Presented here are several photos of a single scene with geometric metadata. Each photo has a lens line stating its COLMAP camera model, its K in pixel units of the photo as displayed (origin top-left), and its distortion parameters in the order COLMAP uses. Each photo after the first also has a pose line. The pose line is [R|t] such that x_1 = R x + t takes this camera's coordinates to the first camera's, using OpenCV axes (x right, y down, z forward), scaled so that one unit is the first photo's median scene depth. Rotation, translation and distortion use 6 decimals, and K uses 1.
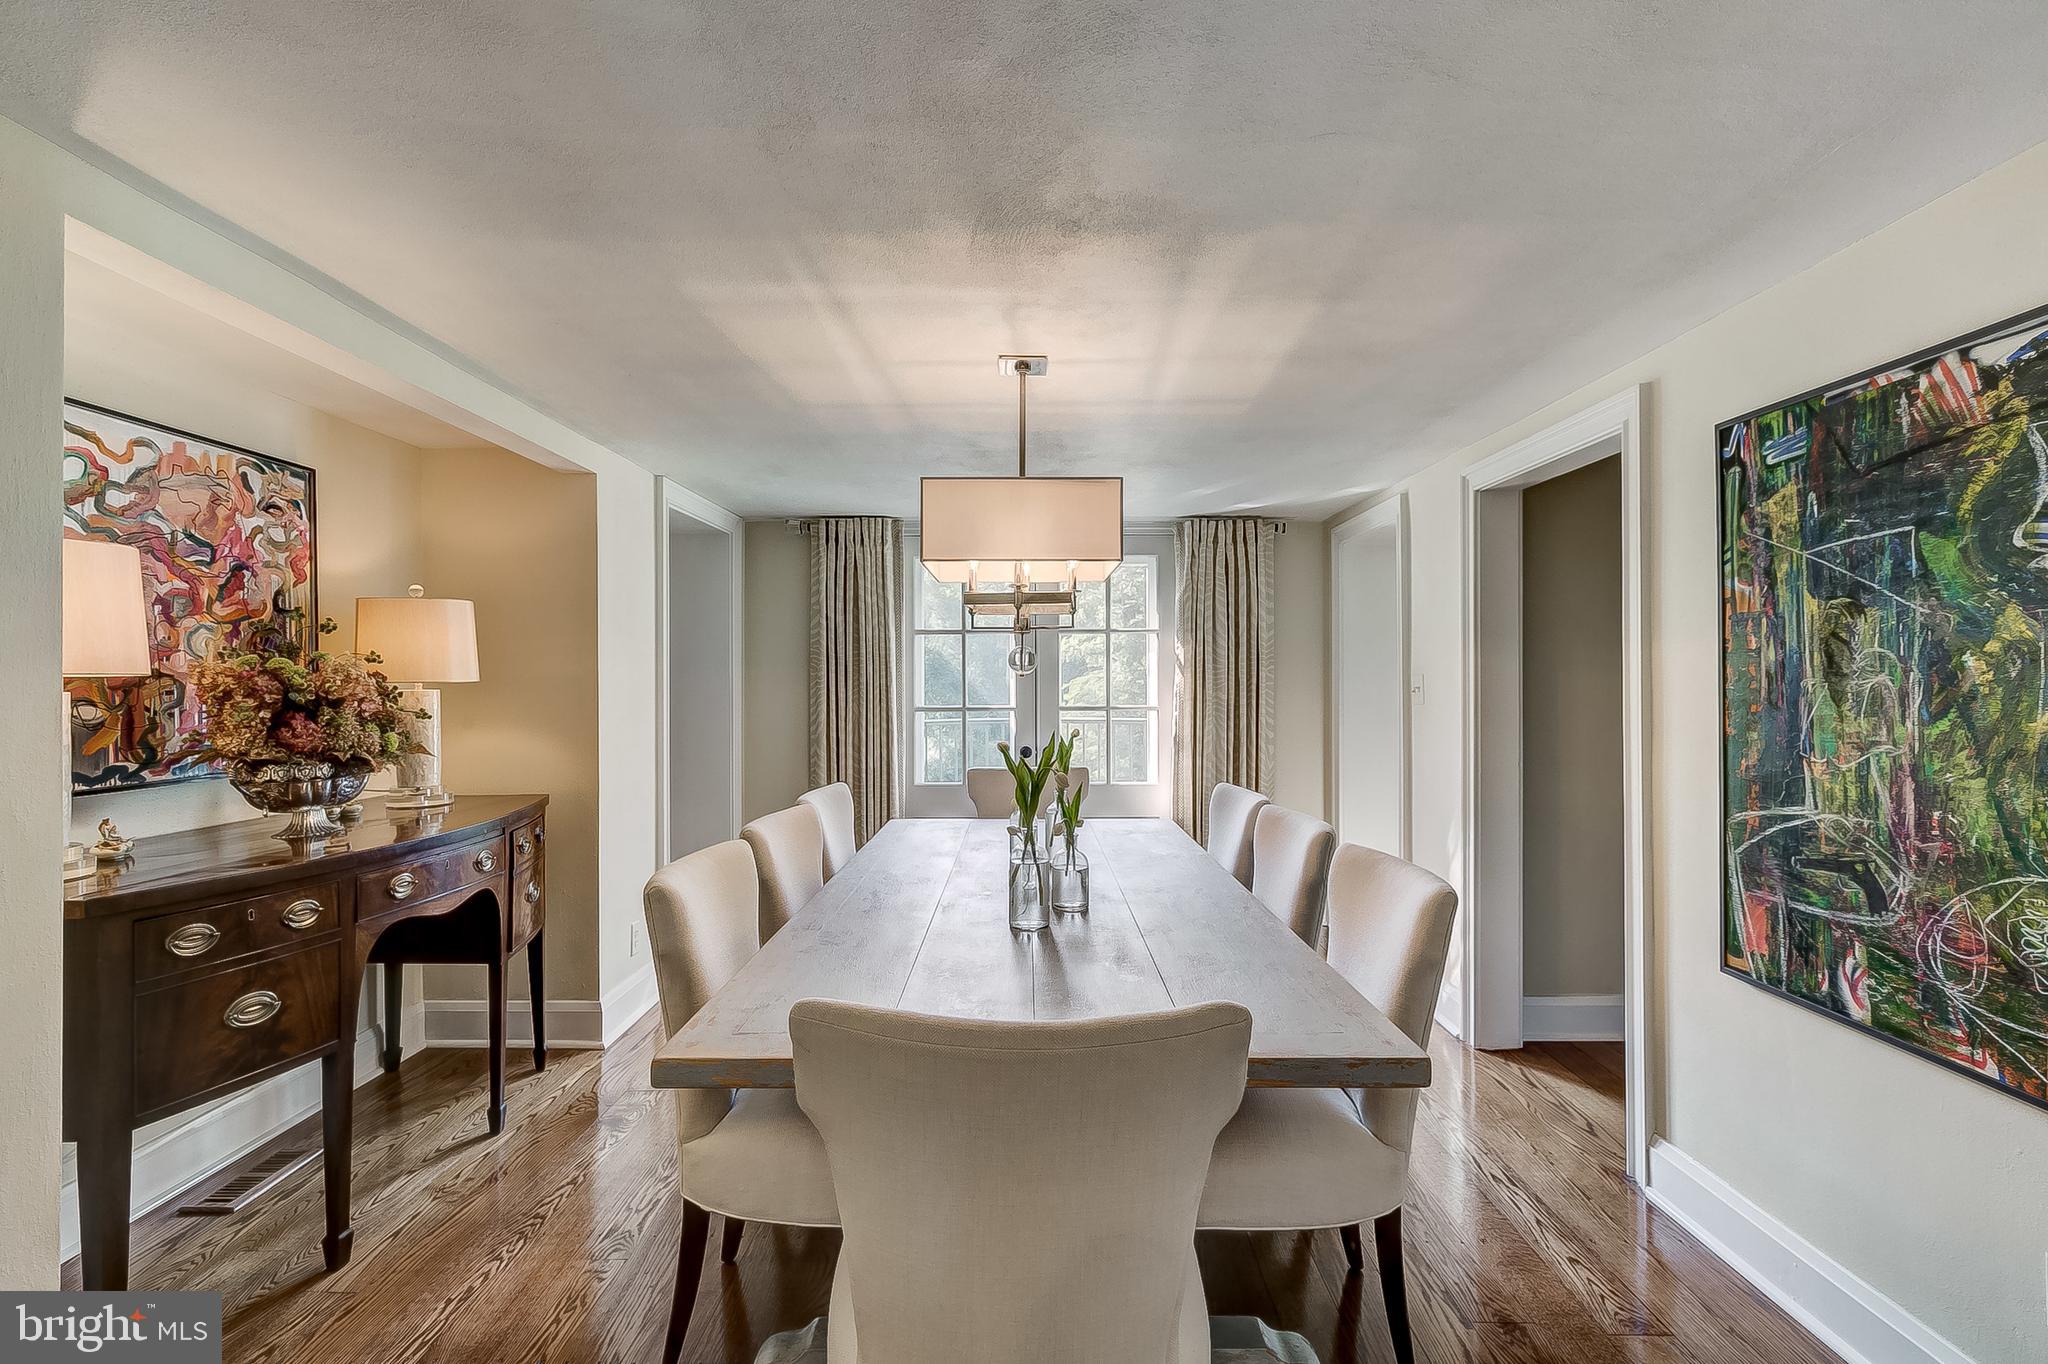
lens RADIAL K [[928.0, 0, 1027.4], [0, 928.0, 679.1], [0, 0, 1]] dist [0.003558, 0.000092]
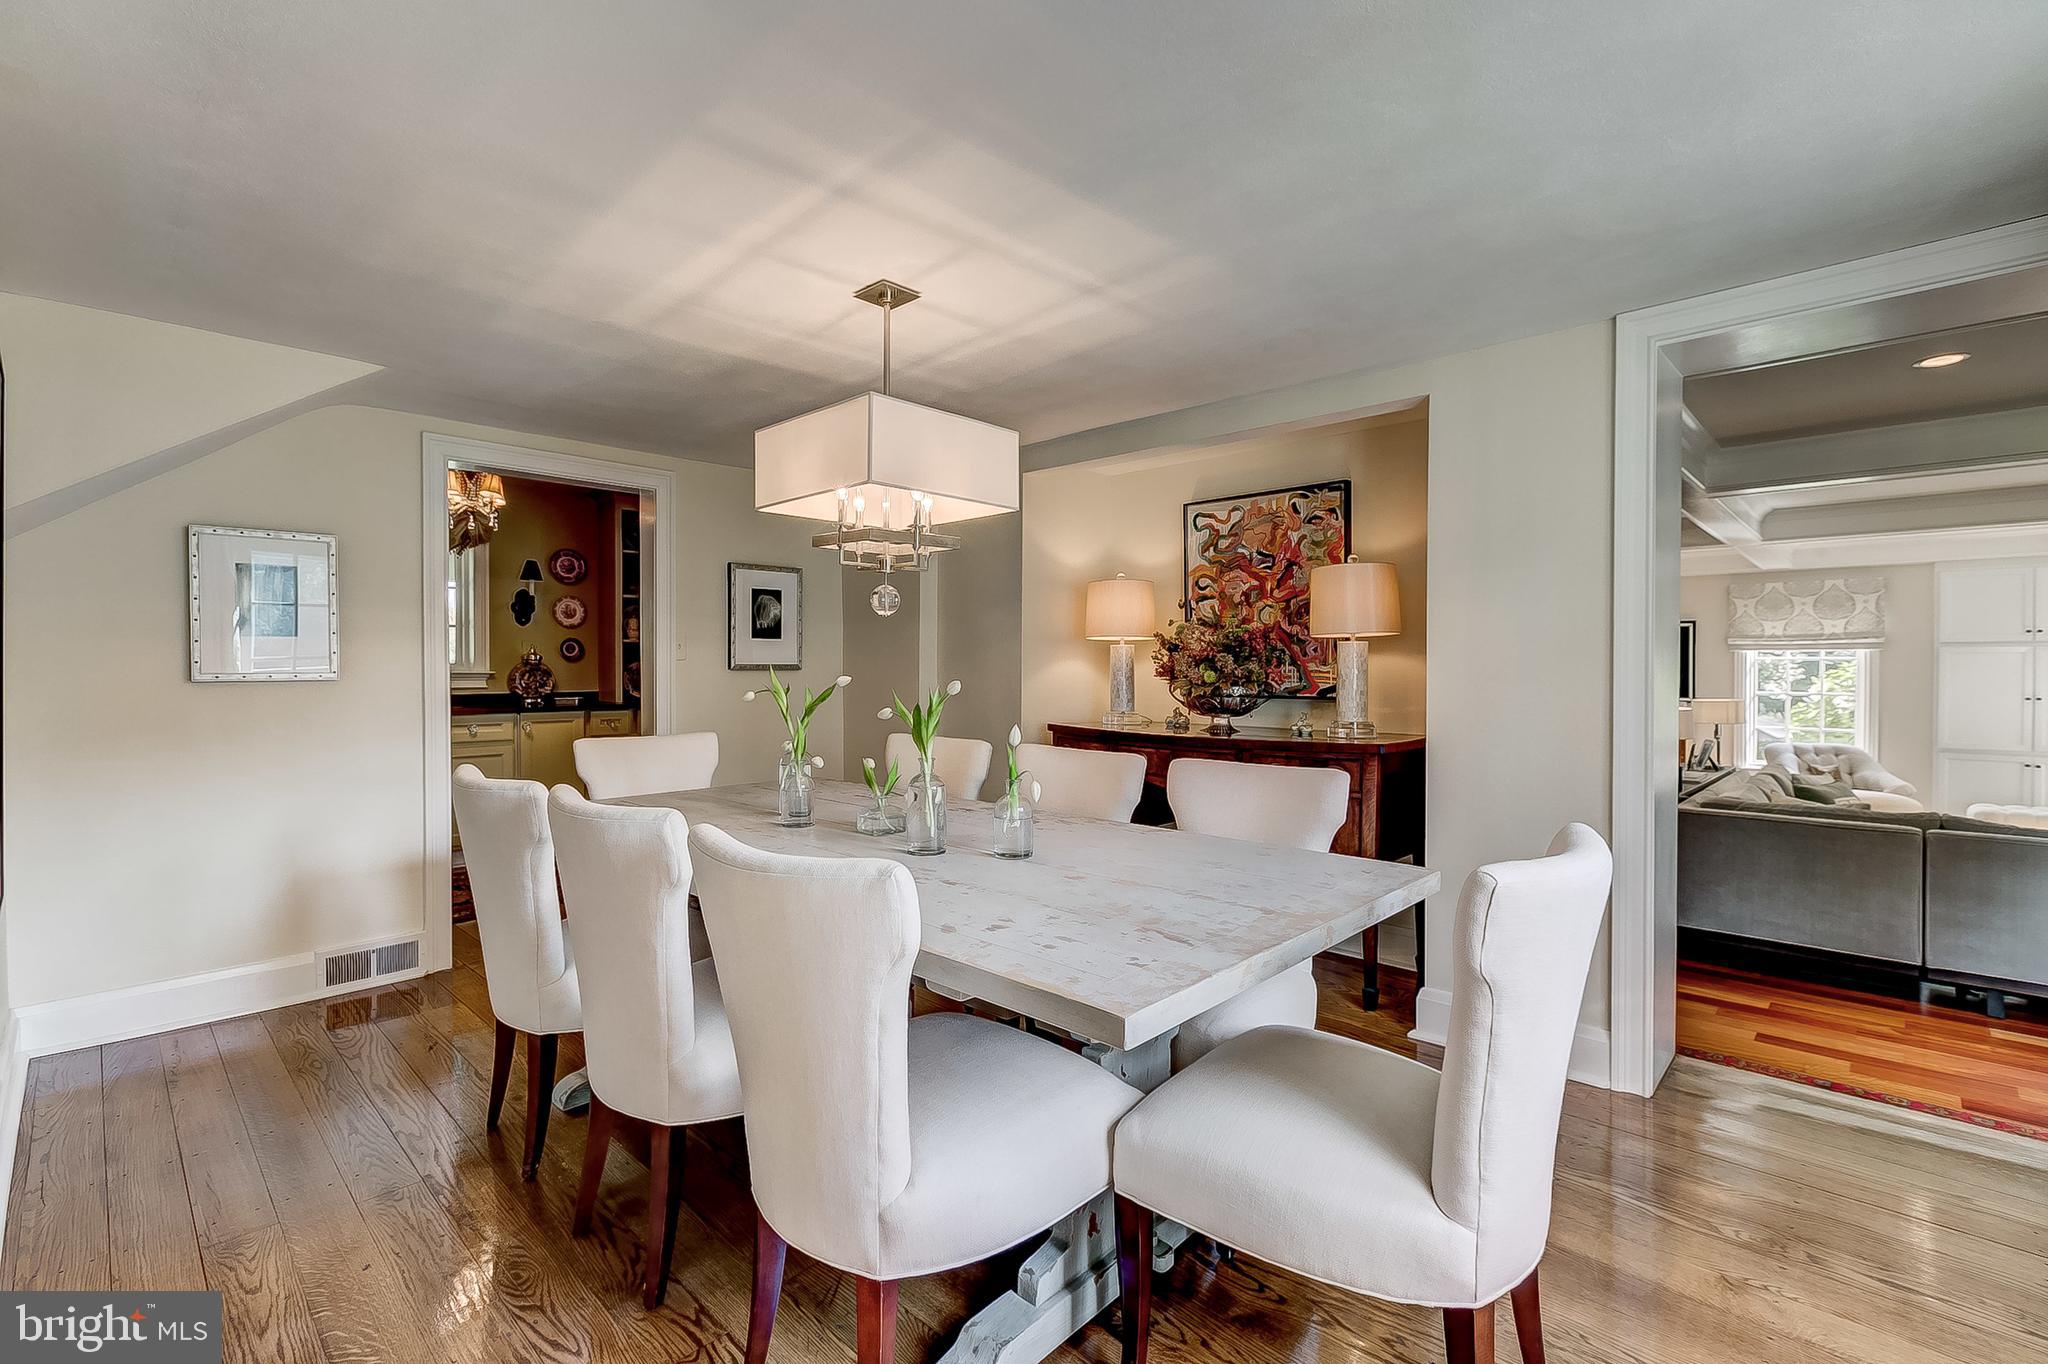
lens RADIAL K [[928.0, 0, 1027.9], [0, 928.0, 680.6], [0, 0, 1]] dist [0.003558, 0.000092]
pose [[-0.679946, 0.013116, -0.733145, 0.624926], [0.004352, 0.999895, 0.013852, 0.052887], [0.733249, 0.006228, -0.679932, 1.812750]]
